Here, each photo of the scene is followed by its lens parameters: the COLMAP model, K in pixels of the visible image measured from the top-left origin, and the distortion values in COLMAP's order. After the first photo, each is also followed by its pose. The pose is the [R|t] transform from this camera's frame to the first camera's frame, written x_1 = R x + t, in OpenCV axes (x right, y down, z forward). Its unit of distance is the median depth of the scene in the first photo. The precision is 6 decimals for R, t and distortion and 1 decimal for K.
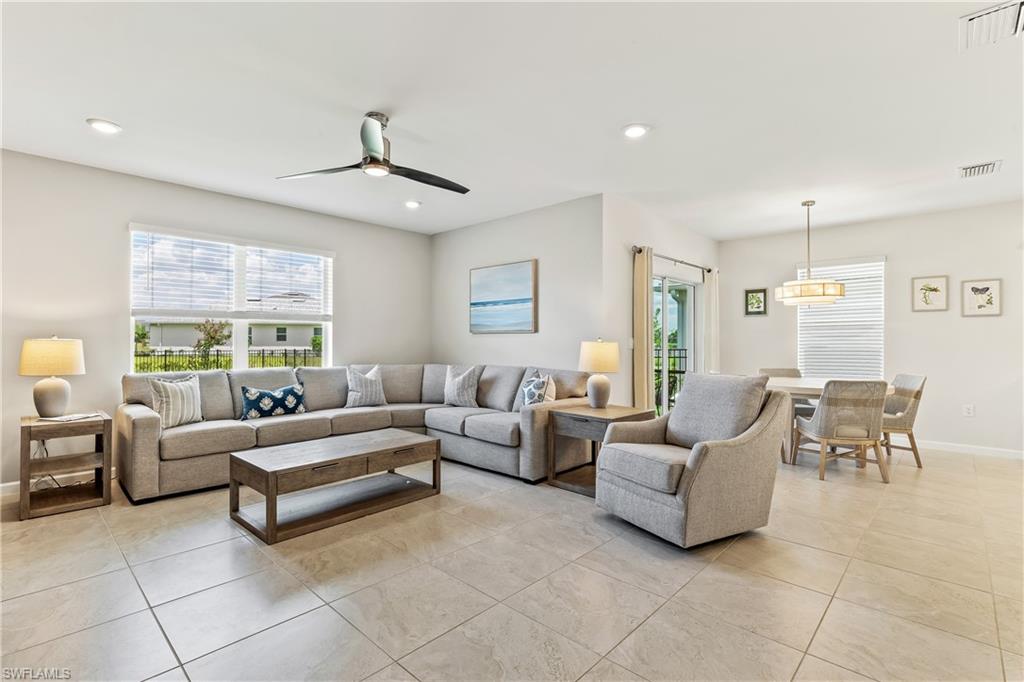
lens RADIAL K [[472.2, 0, 512.0], [0, 472.2, 341.0], [0, 0, 1]] dist [-0.005104, -0.000420]
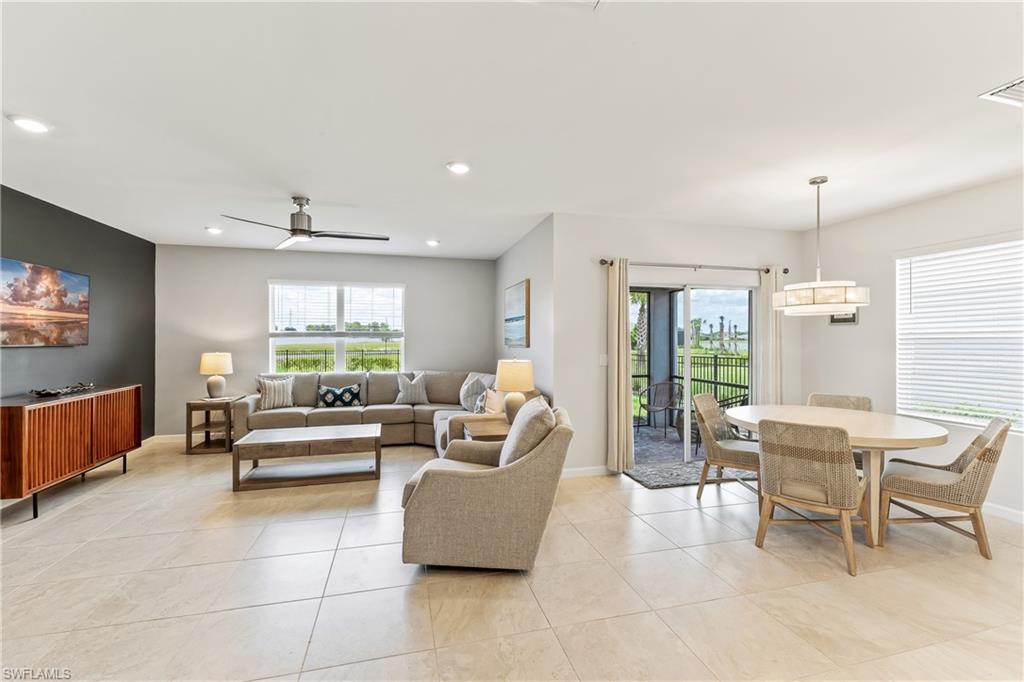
lens RADIAL K [[438.2, 0, 512.6], [0, 438.2, 339.3], [0, 0, 1]] dist [0.000217, 0.000309]
pose [[0.848501, -0.000853, -0.529194, 0.649512], [0.001391, 0.999999, 0.000619, -0.044189], [0.529193, -0.001261, 0.848501, 0.162911]]
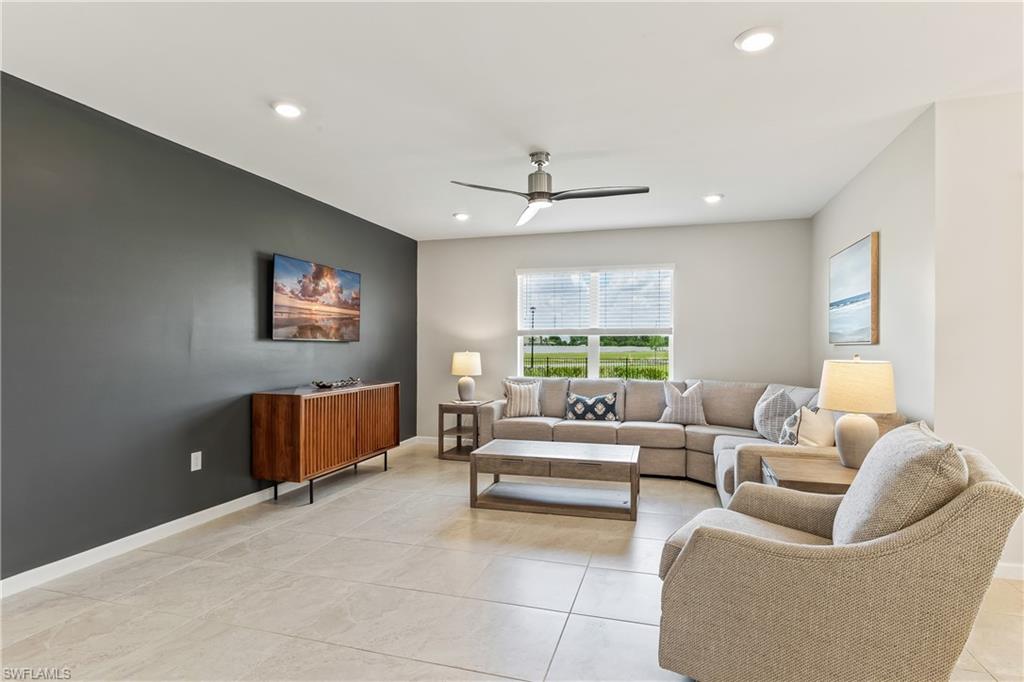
lens RADIAL K [[522.0, 0, 519.9], [0, 522.0, 349.7], [0, 0, 1]] dist [-0.010284, 0.000550]
pose [[0.458446, 0.002546, -0.888719, 0.550329], [-0.000900, 0.999997, 0.002400, -0.014247], [0.888722, -0.000300, 0.458447, 0.276095]]
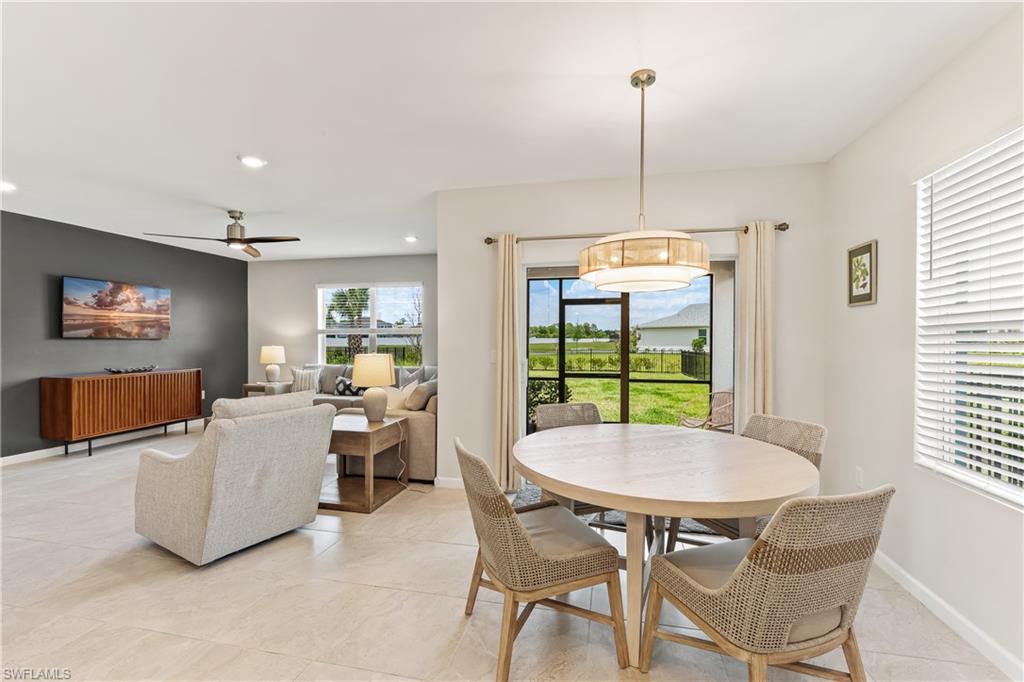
lens RADIAL K [[442.6, 0, 512.0], [0, 442.6, 341.0], [0, 0, 1]] dist [0.010208, 0.000035]
pose [[0.510472, 0.003091, -0.859889, 1.059337], [-0.000994, 0.999995, 0.003005, -0.028287], [0.859894, -0.000679, 0.510472, 0.723643]]
